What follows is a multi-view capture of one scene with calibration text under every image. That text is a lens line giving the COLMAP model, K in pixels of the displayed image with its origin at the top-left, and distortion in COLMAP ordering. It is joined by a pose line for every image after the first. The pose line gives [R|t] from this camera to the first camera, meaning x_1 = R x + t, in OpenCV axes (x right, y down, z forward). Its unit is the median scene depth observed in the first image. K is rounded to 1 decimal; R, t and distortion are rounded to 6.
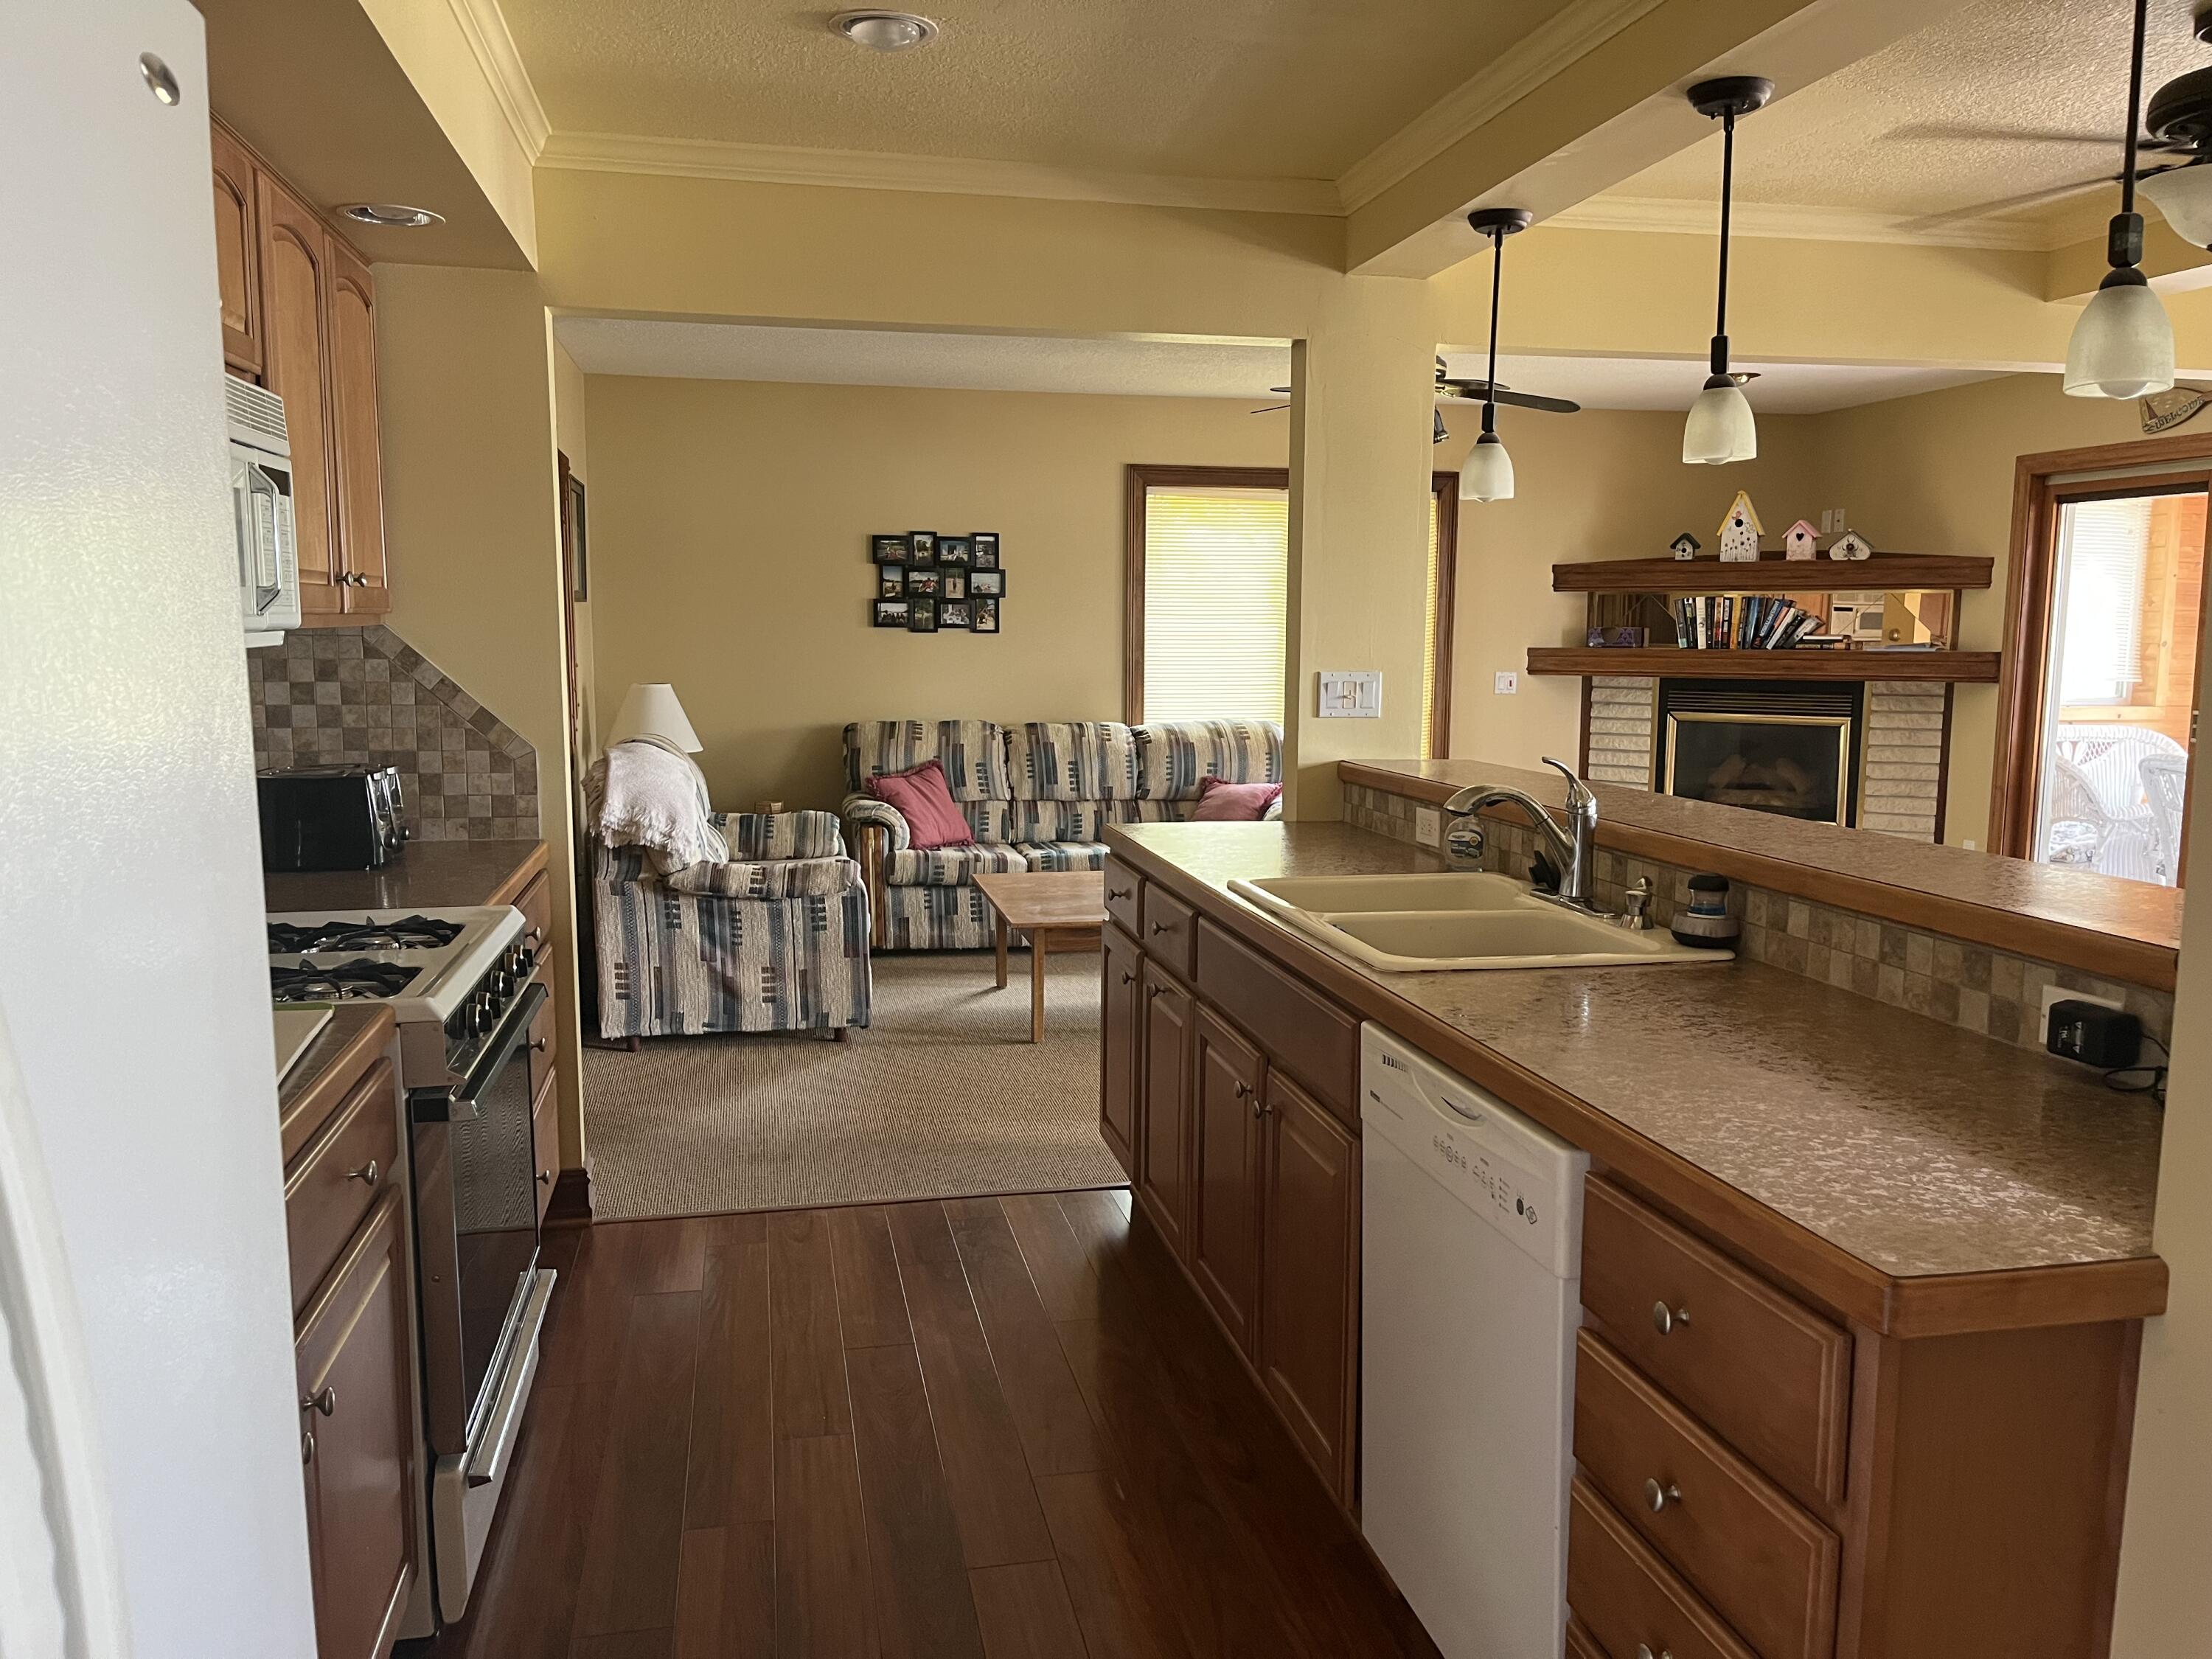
lens RADIAL K [[1667.4, 0, 1109.5], [0, 1667.4, 835.8], [0, 0, 1]] dist [0.053815, -0.001914]
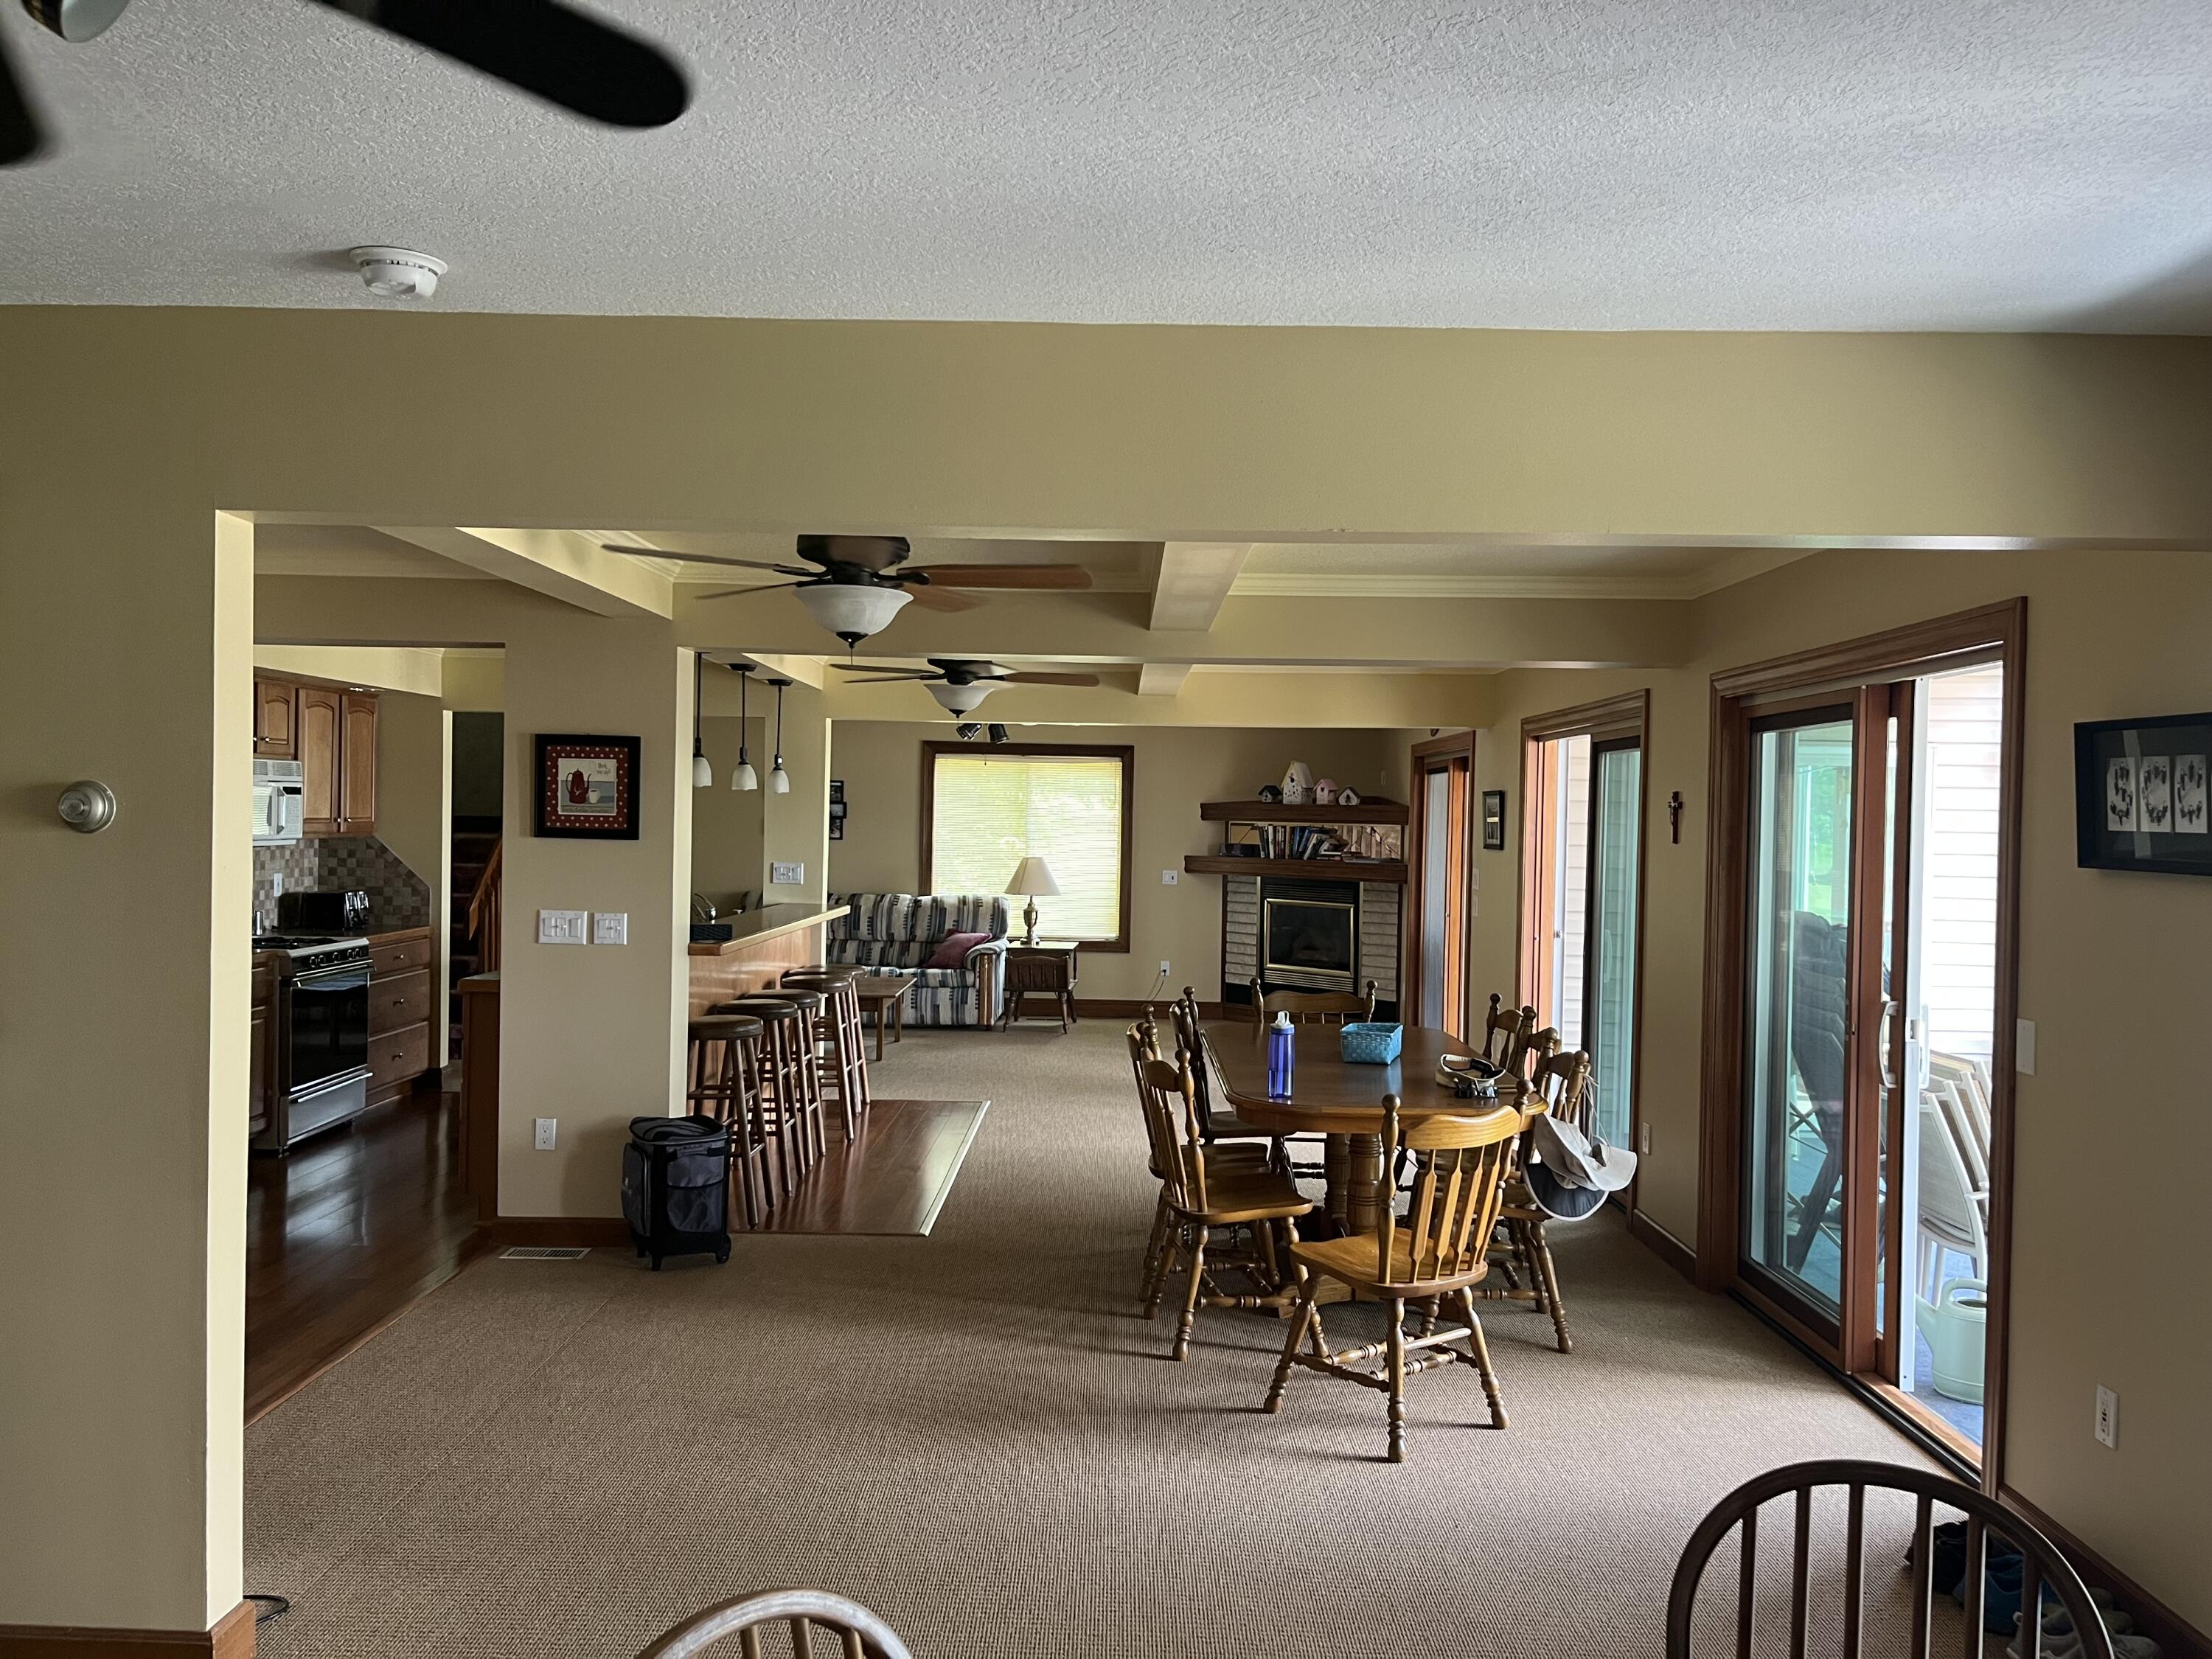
lens RADIAL K [[1667.4, 0, 1101.9], [0, 1667.4, 828.6], [0, 0, 1]] dist [0.053815, -0.001914]
pose [[0.974653, 0.016483, -0.223116, 0.563324], [-0.043634, 0.992135, -0.117318, 0.052547], [0.219427, 0.124079, 0.967707, -0.563971]]
